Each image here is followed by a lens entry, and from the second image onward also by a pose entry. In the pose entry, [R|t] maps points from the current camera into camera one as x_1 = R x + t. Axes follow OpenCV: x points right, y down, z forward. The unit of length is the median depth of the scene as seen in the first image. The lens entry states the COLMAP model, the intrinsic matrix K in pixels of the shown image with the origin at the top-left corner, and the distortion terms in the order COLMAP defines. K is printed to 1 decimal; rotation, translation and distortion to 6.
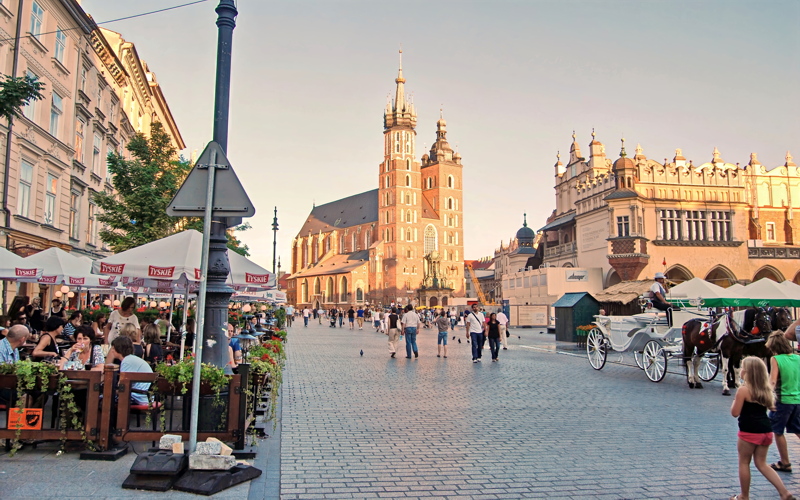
lens RADIAL K [[643.2, 0, 400.0], [0, 643.2, 250.0], [0, 0, 1]] dist [-0.003067, -0.000251]
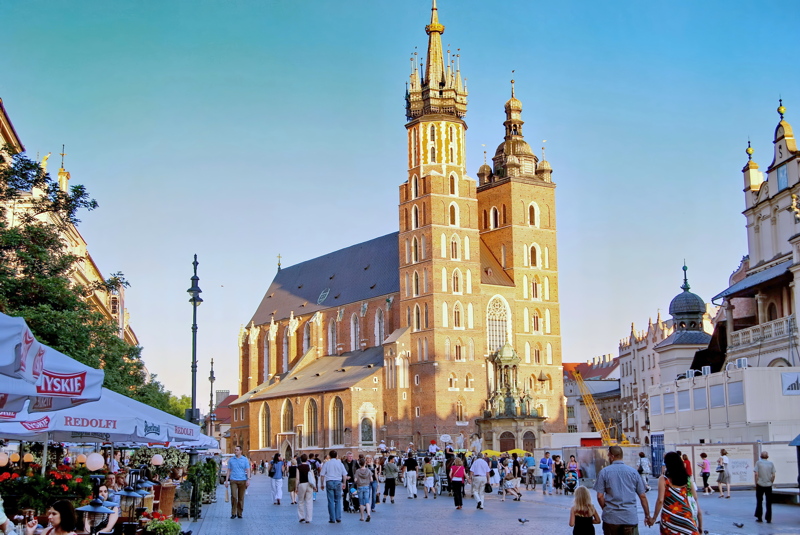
lens RADIAL K [[1435.8, 0, 400.0], [0, 1435.8, 267.5], [0, 0, 1]] dist [0.019350, 0.052425]
pose [[0.999006, -0.023312, -0.038004, 0.012420], [0.021789, 0.998962, -0.039994, -0.017508], [0.038897, 0.039127, 0.998477, -0.188567]]
